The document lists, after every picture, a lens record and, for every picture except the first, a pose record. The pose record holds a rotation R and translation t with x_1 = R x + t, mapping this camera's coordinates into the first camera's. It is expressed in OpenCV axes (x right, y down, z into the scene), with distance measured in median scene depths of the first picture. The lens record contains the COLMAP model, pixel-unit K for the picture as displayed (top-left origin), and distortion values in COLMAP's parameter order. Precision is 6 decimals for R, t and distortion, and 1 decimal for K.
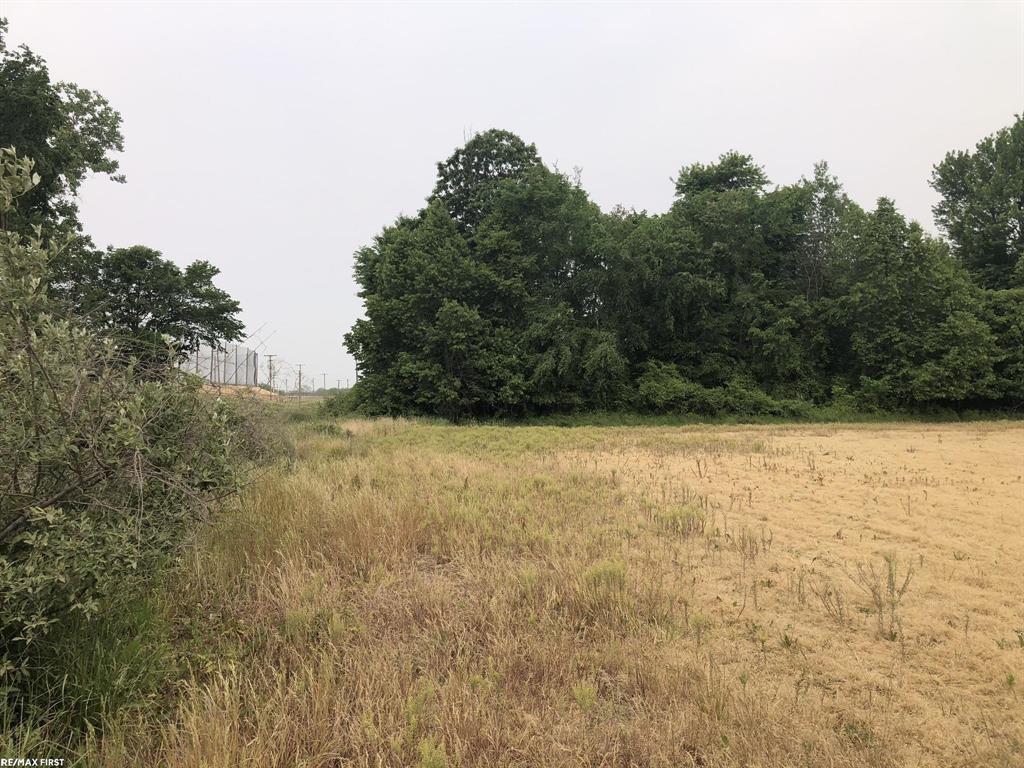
lens RADIAL K [[807.3, 0, 508.0], [0, 807.3, 383.8], [0, 0, 1]] dist [0.003597, -0.009314]
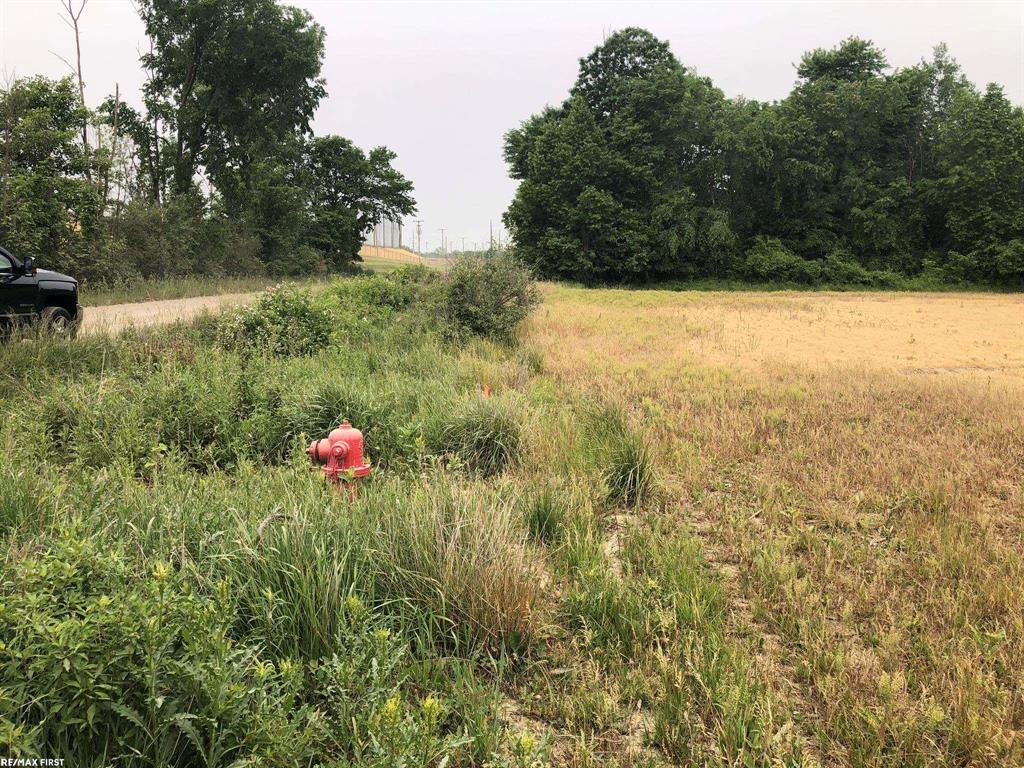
lens RADIAL K [[834.8, 0, 538.4], [0, 834.8, 363.2], [0, 0, 1]] dist [0.108101, -0.184973]
pose [[0.992632, 0.030094, -0.117375, 0.008598], [-0.013574, 0.990188, 0.139081, -0.010963], [0.120409, -0.136463, 0.983300, -0.251792]]
